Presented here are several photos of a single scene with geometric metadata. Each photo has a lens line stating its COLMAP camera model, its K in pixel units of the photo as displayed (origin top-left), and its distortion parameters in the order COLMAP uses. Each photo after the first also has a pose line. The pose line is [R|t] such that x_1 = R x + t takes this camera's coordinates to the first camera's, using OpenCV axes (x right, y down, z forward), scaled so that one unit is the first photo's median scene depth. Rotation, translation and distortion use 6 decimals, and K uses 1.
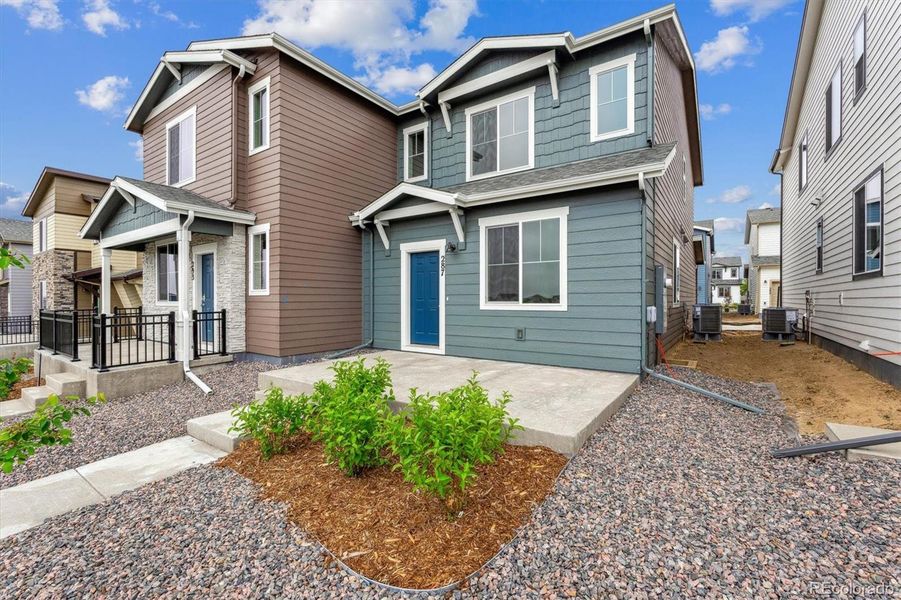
lens RADIAL K [[390.6, 0, 452.8], [0, 390.6, 301.0], [0, 0, 1]] dist [-0.003596, 0.000269]
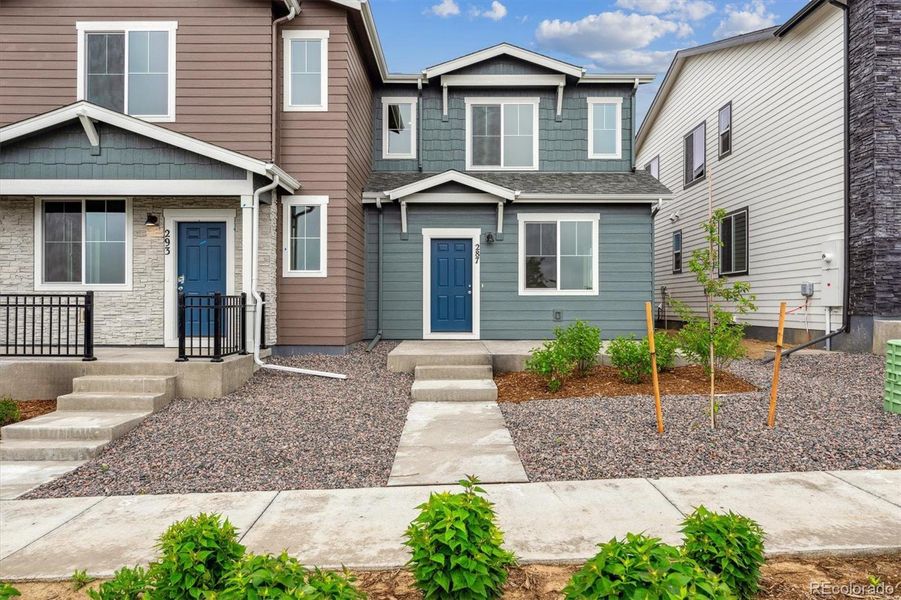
lens RADIAL K [[605.4, 0, 450.5], [0, 605.4, 300.0], [0, 0, 1]] dist [0.004364, 0.001076]
pose [[0.823212, 0.007062, 0.567690, -0.993780], [0.000887, 0.999905, -0.013724, 0.054535], [-0.567733, 0.011801, 0.823128, -0.281079]]
